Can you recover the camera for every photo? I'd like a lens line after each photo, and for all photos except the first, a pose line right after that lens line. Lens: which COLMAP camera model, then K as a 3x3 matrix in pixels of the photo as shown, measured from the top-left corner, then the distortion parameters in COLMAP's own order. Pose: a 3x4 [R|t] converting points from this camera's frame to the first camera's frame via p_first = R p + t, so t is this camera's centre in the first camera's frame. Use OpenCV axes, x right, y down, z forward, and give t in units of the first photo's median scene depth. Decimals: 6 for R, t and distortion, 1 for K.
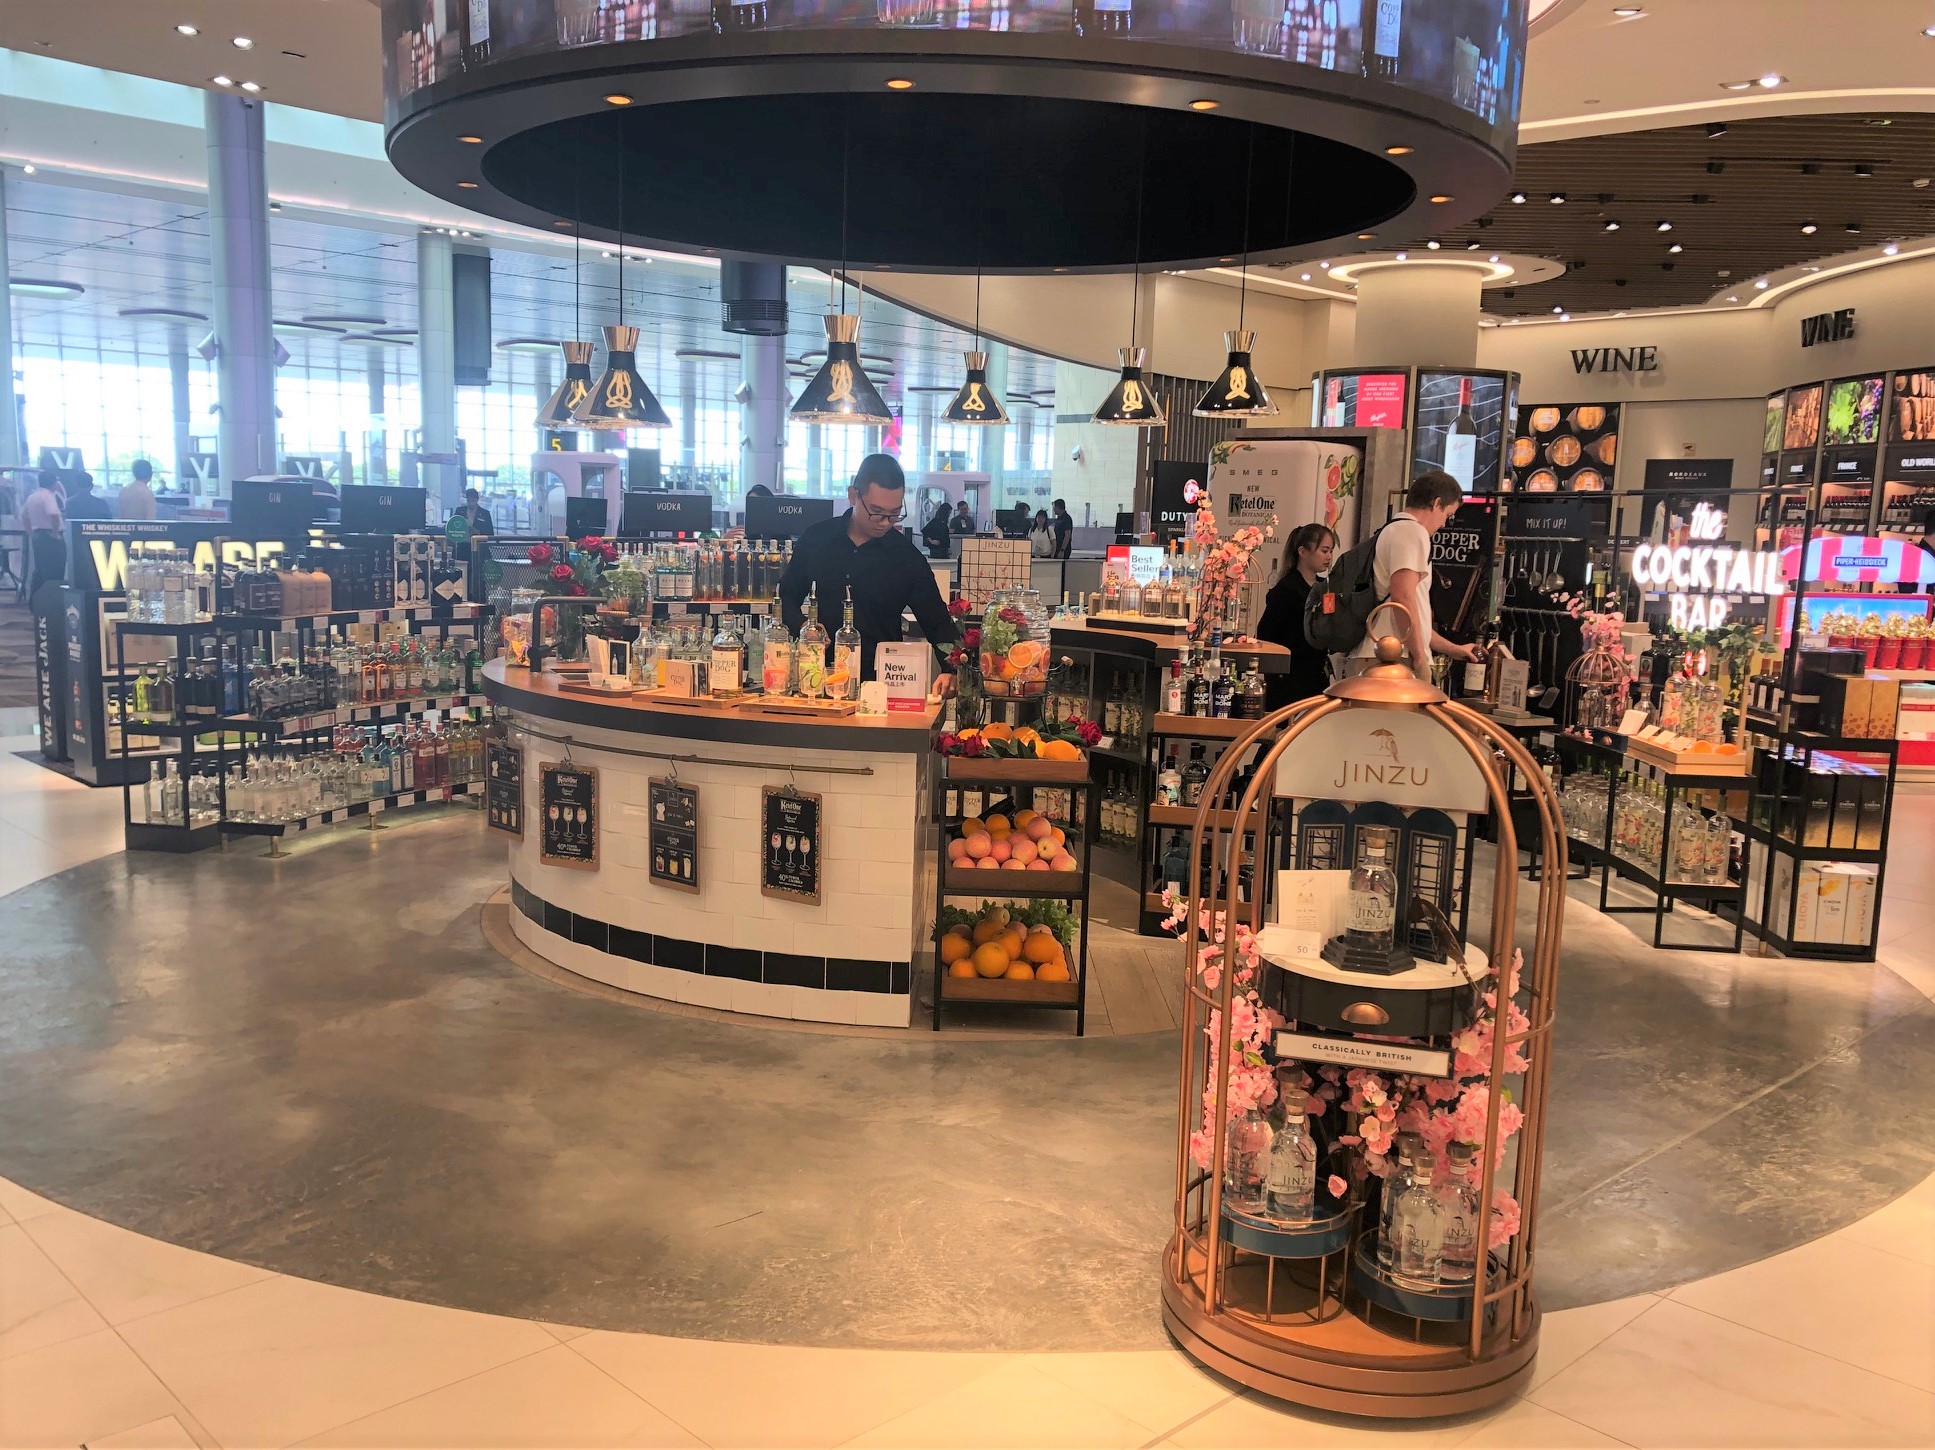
lens RADIAL K [[1603.5, 0, 898.6], [0, 1603.5, 759.1], [0, 0, 1]] dist [0.031440, 0.006807]
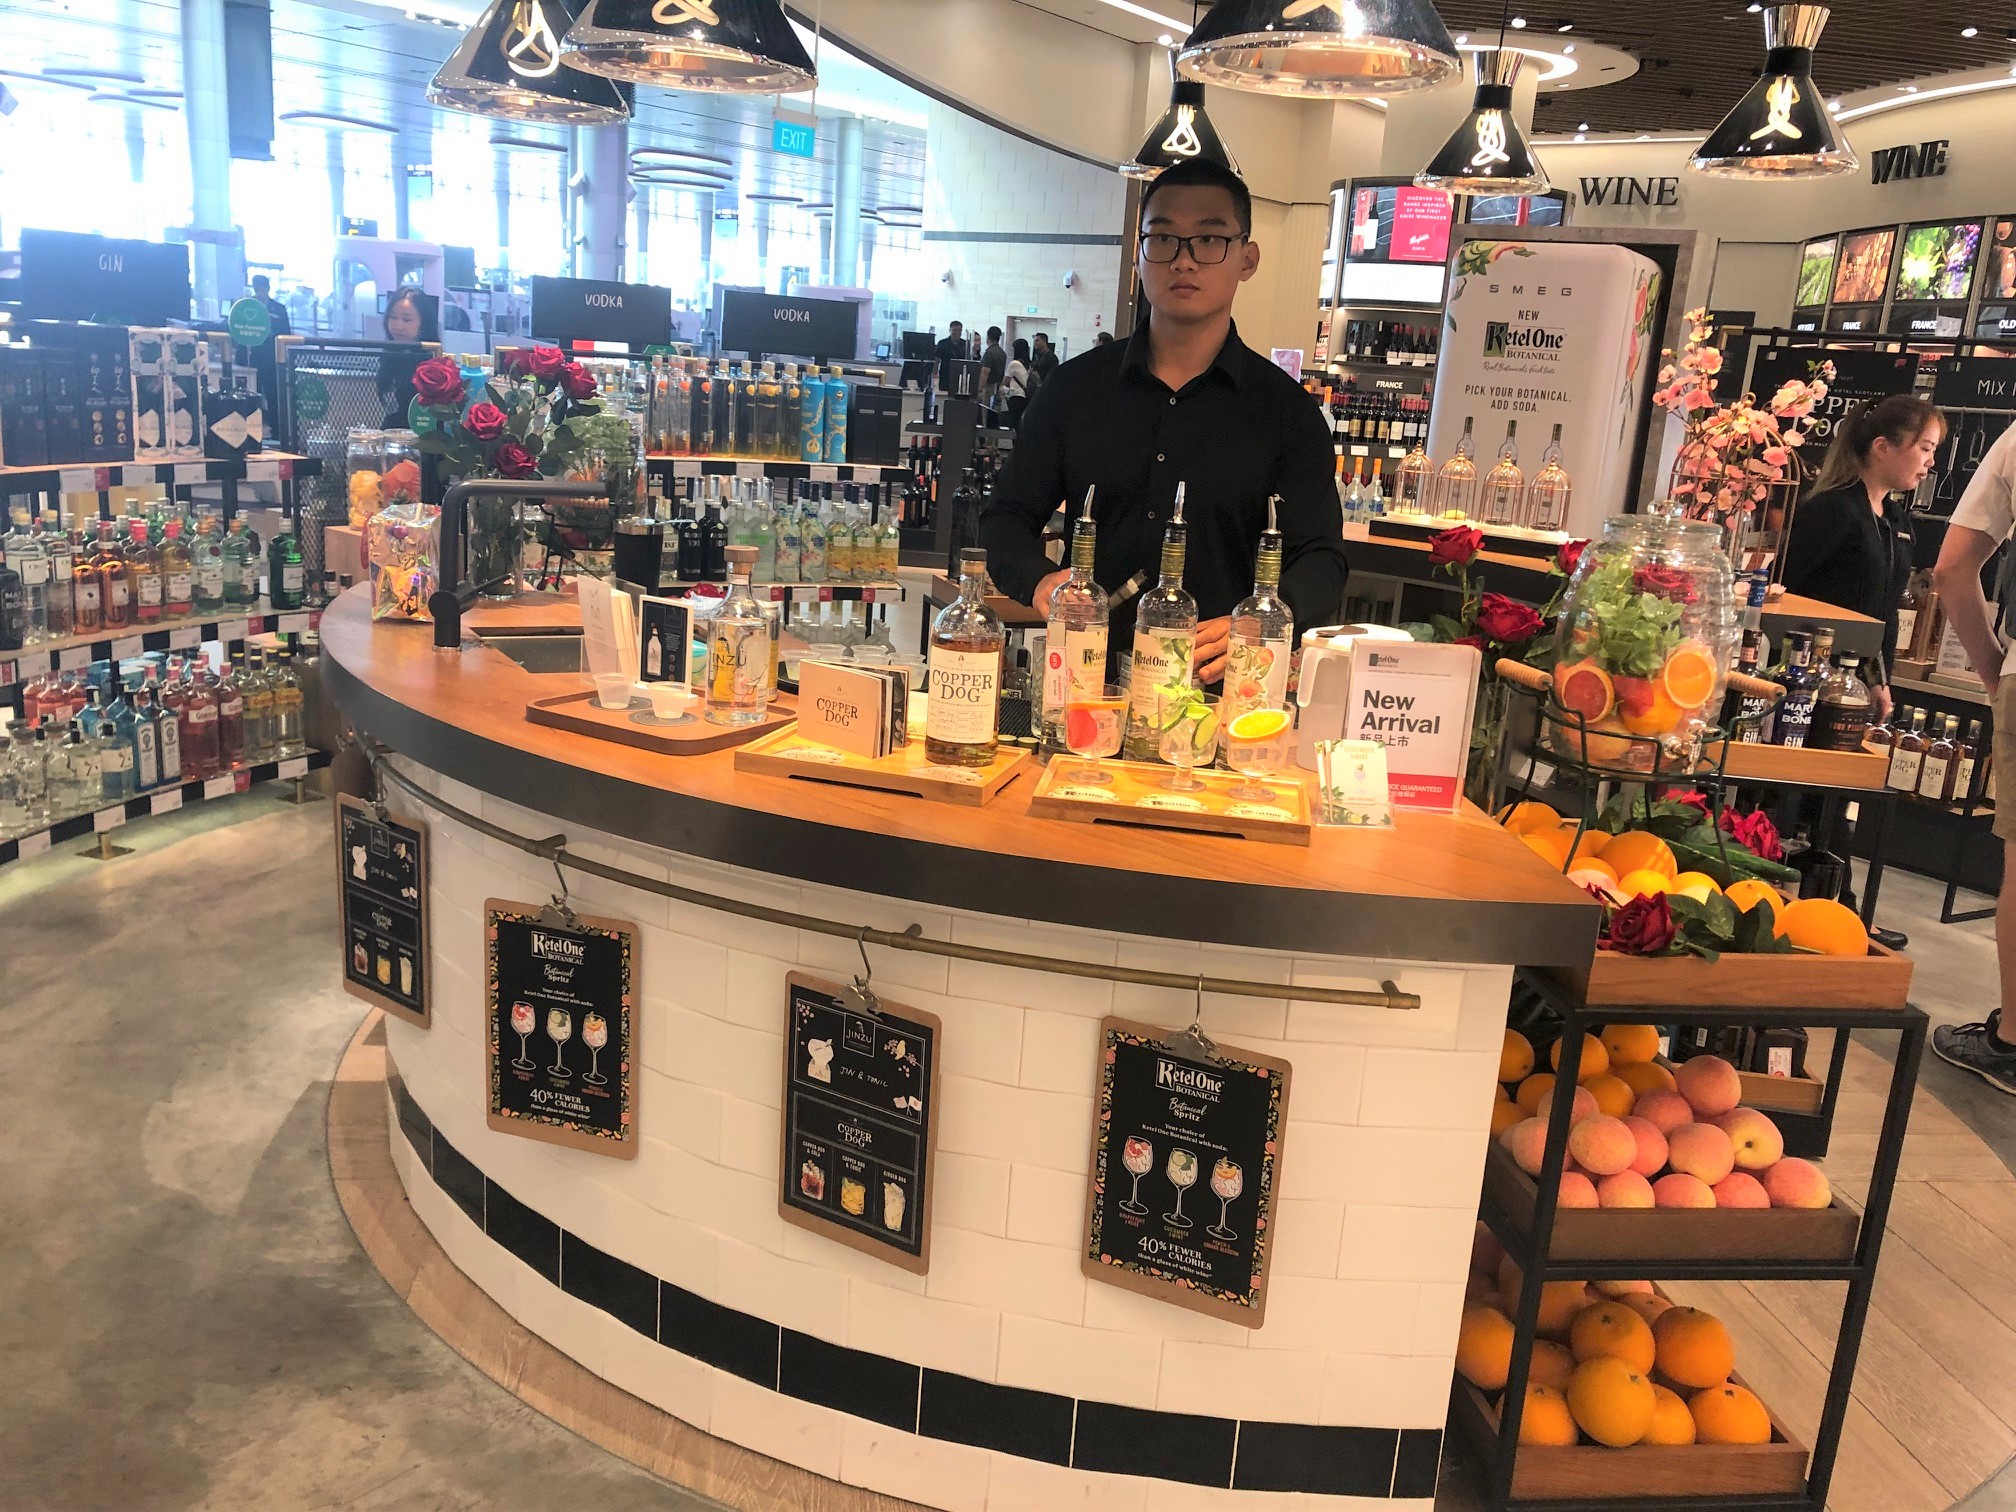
lens RADIAL K [[1674.9, 0, 1008.0], [0, 1674.9, 756.0], [0, 0, 1]] dist [-0.015227, 0.068970]
pose [[0.987436, 0.004639, 0.157949, -0.103790], [-0.019333, 0.995606, 0.091623, -0.050183], [-0.156830, -0.093526, 0.983187, 0.364445]]
